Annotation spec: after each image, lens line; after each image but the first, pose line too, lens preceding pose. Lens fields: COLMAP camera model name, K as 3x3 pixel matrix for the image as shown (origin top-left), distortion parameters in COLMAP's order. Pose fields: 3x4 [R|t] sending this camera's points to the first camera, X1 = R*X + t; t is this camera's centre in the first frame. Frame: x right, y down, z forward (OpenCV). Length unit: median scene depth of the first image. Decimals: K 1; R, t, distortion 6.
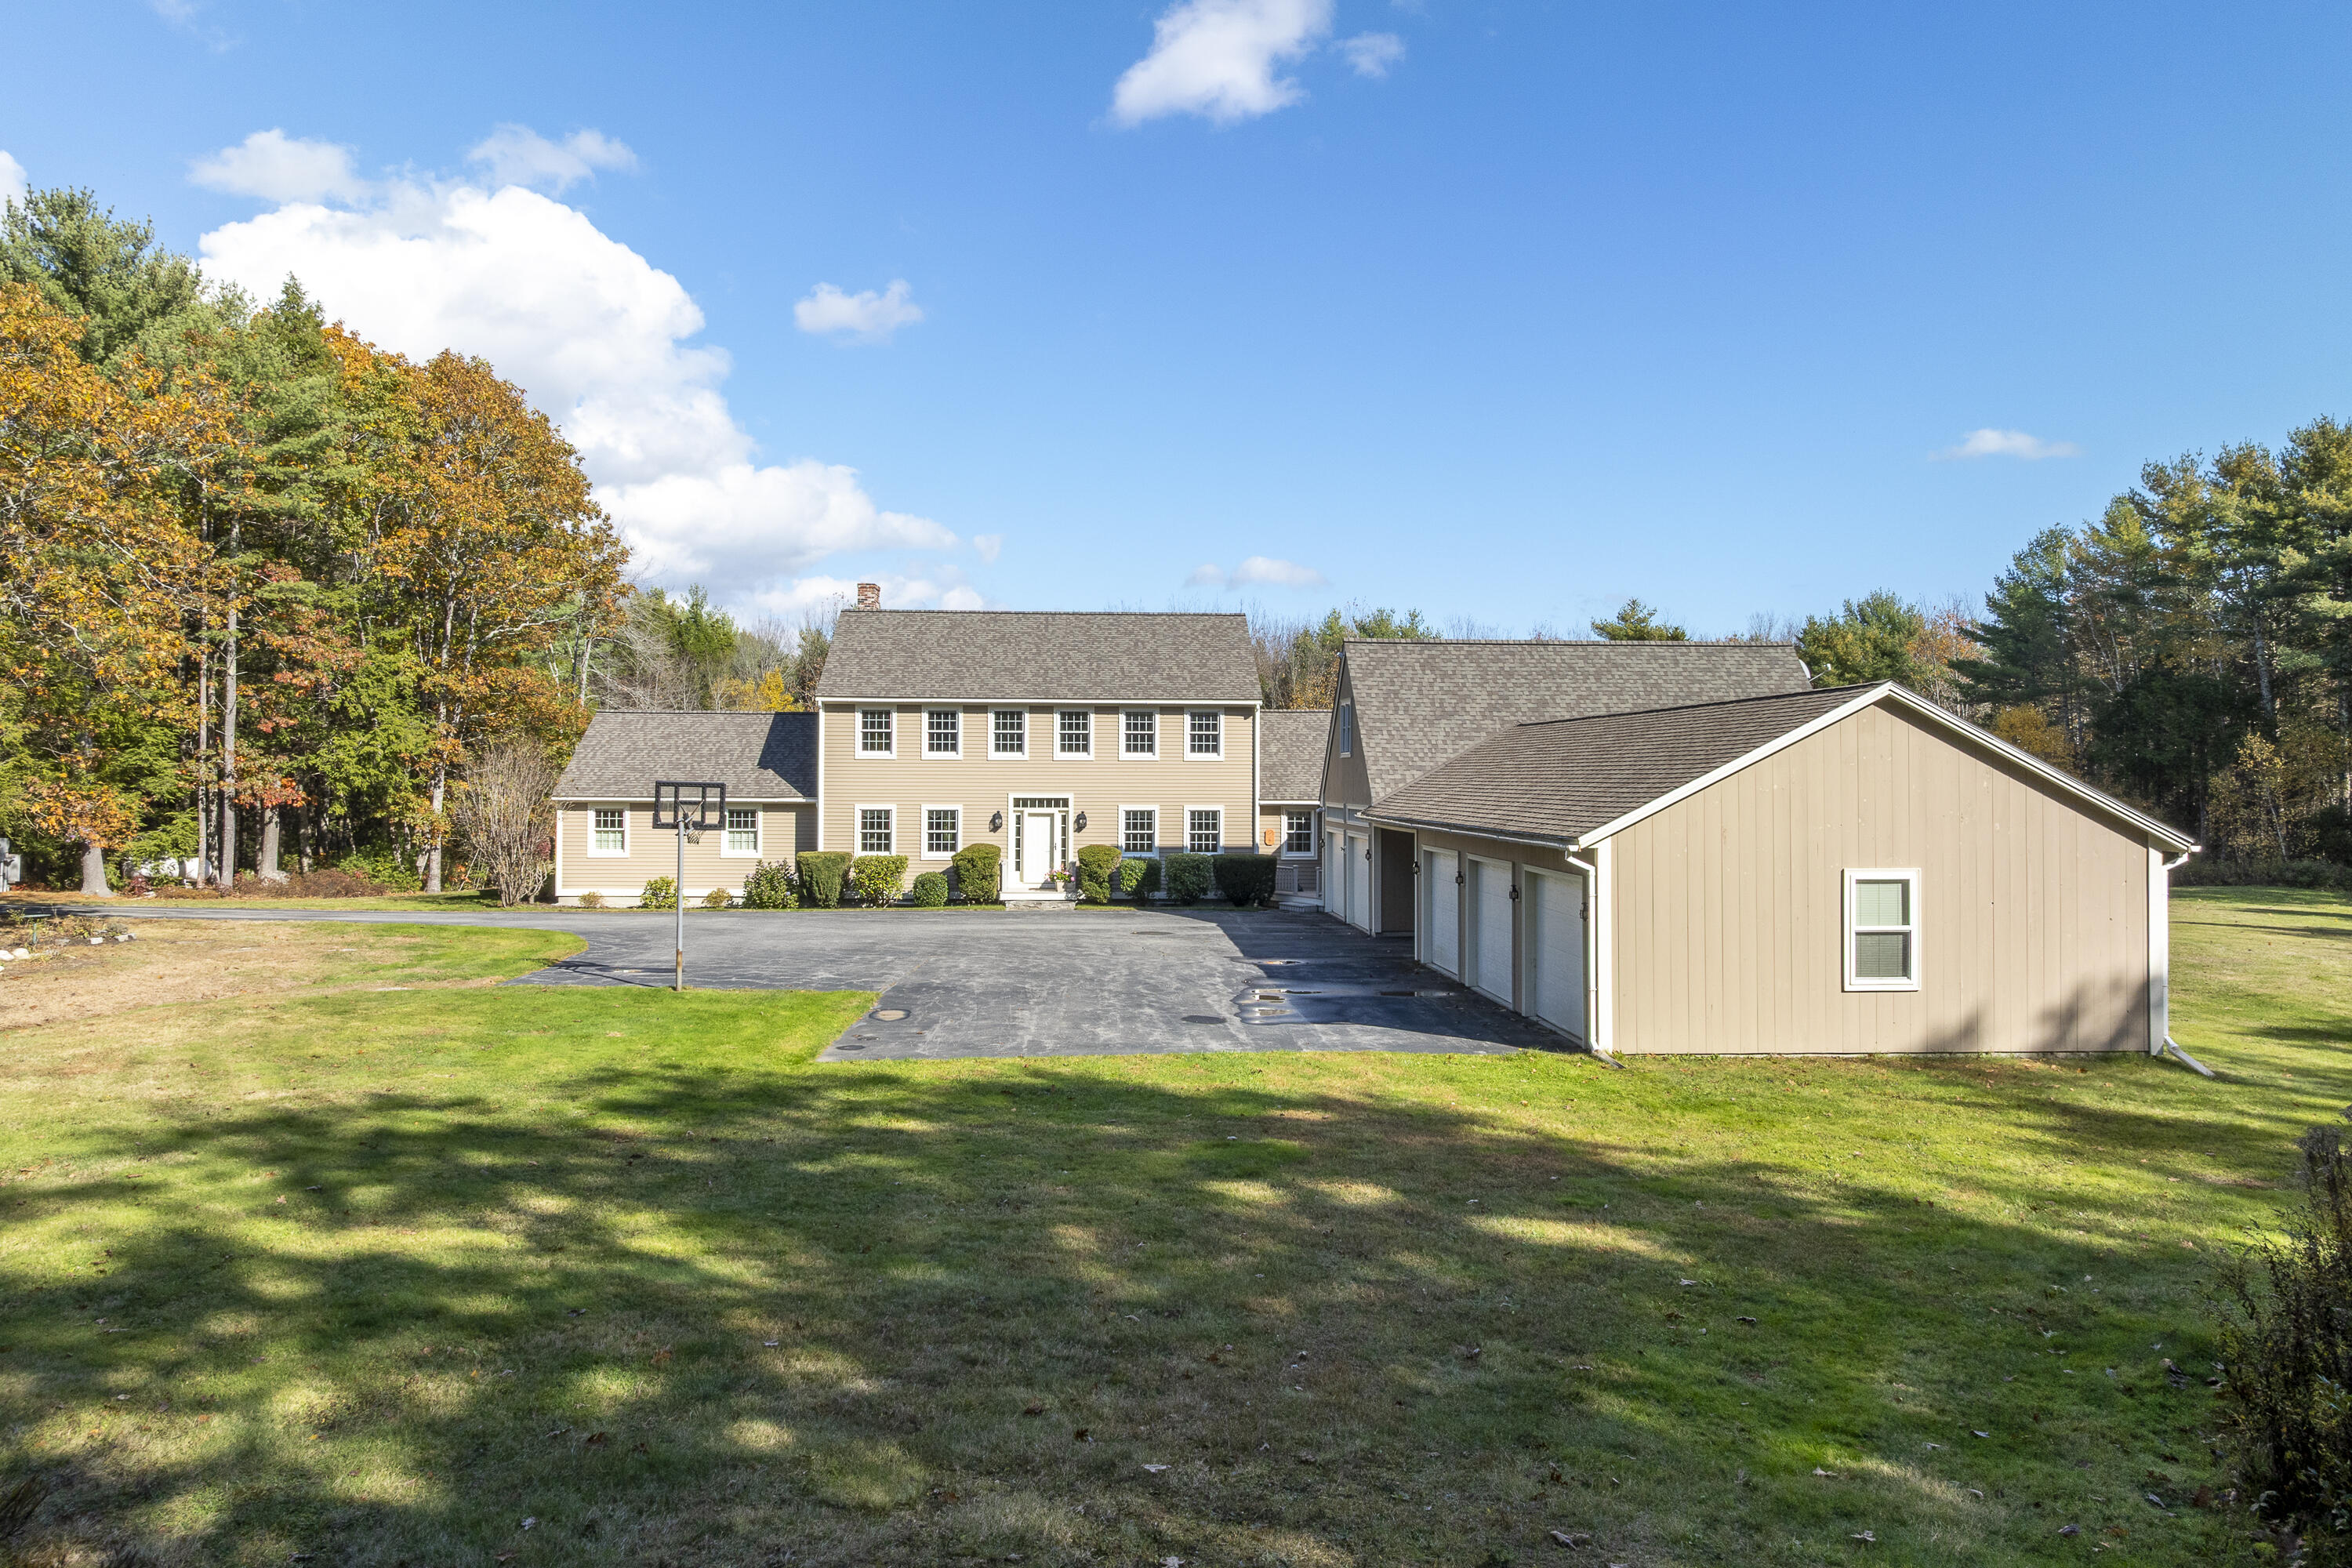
lens RADIAL K [[1629.6, 0, 1179.3], [0, 1629.6, 783.0], [0, 0, 1]] dist [-0.011804, 0.014622]
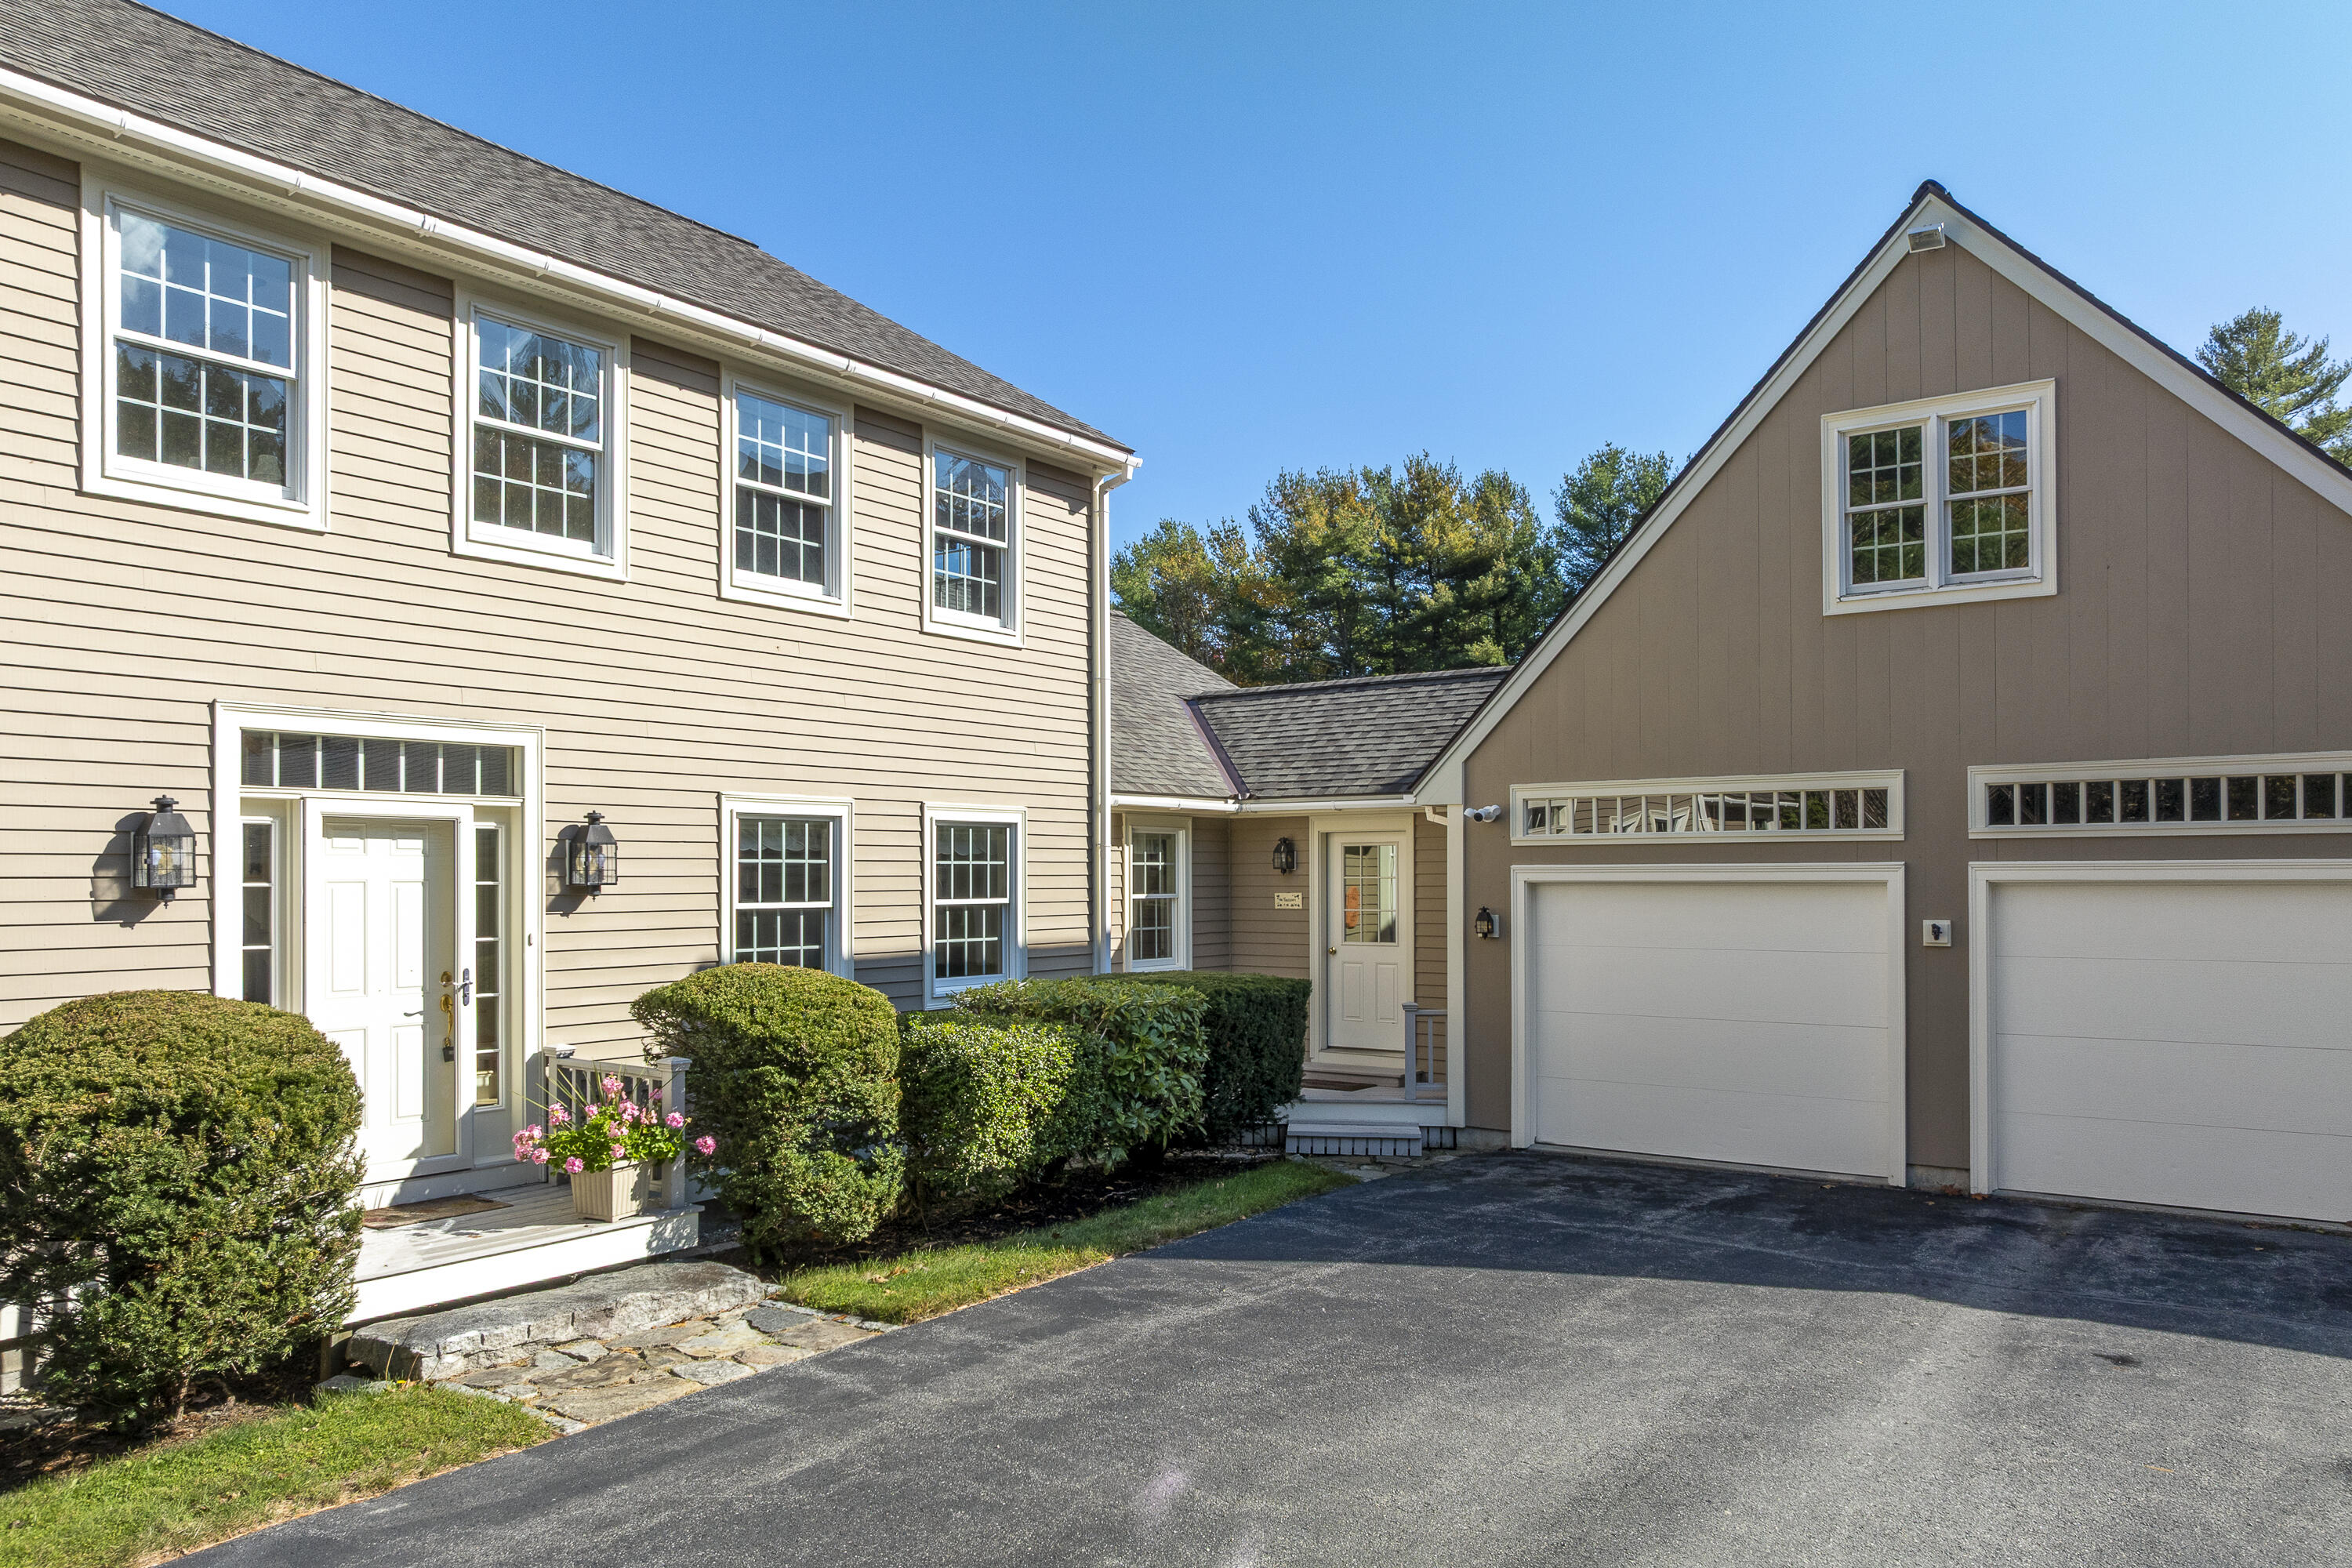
lens RADIAL K [[1629.6, 0, 1162.4], [0, 1629.6, 867.6], [0, 0, 1]] dist [-0.011804, 0.014622]
pose [[0.646560, -0.001207, 0.762862, -0.173963], [-0.008223, 0.999930, 0.008551, 0.022117], [-0.762818, -0.011802, 0.646505, 0.801065]]
